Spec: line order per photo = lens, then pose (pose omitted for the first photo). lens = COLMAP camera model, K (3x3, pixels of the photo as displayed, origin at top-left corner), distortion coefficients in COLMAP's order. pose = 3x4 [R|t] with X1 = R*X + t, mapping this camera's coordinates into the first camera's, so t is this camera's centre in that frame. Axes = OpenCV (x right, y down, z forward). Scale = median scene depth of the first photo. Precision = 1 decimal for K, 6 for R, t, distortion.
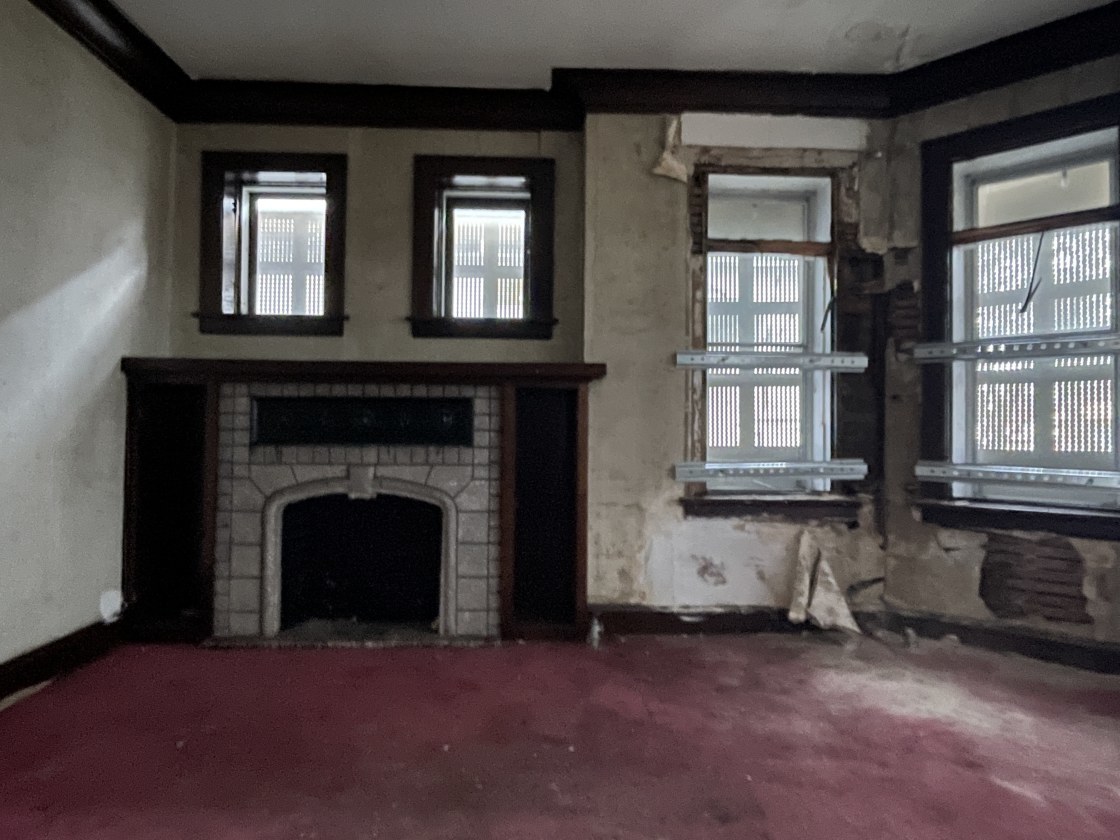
lens RADIAL K [[691.6, 0, 560.0], [0, 691.6, 420.0], [0, 0, 1]] dist [-0.003322, -0.001150]
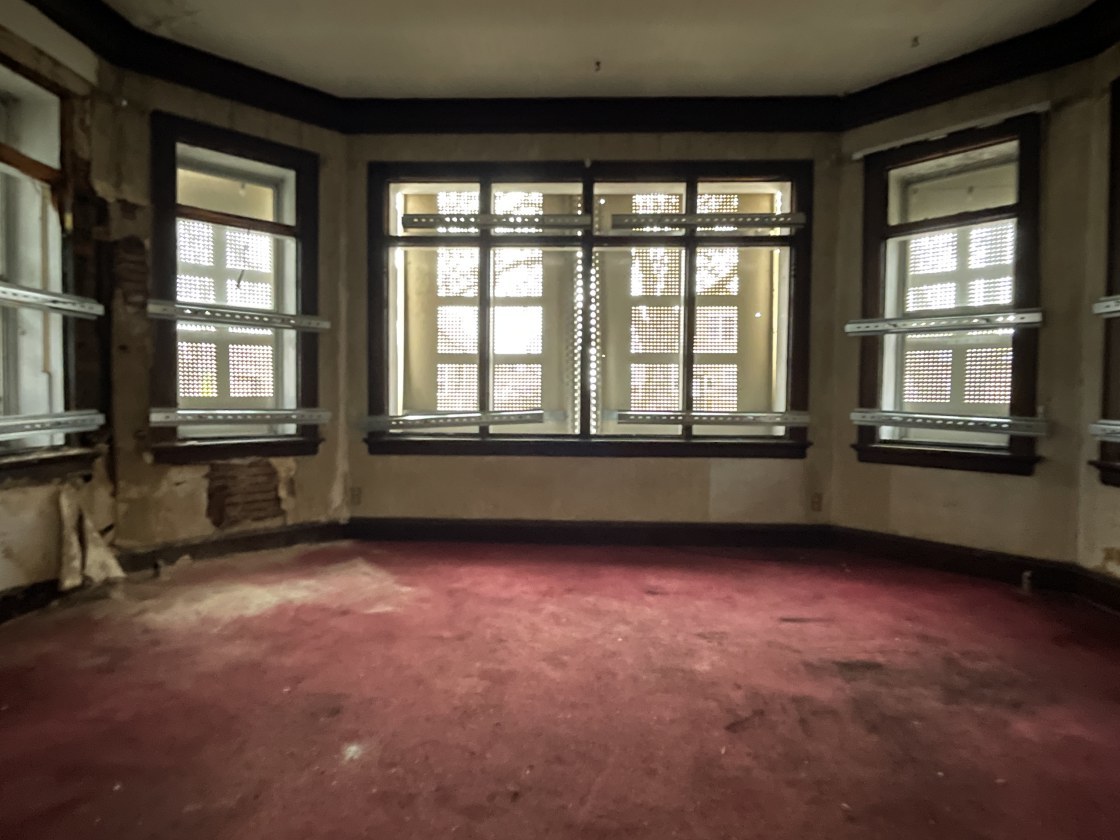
lens RADIAL K [[606.2, 0, 560.0], [0, 606.2, 420.0], [0, 0, 1]] dist [0.003430, 0.002377]
pose [[0.069210, -0.059388, 0.995833, -0.398009], [-0.024898, 0.997813, 0.061236, 0.002945], [-0.997291, -0.029032, 0.067580, 0.300974]]
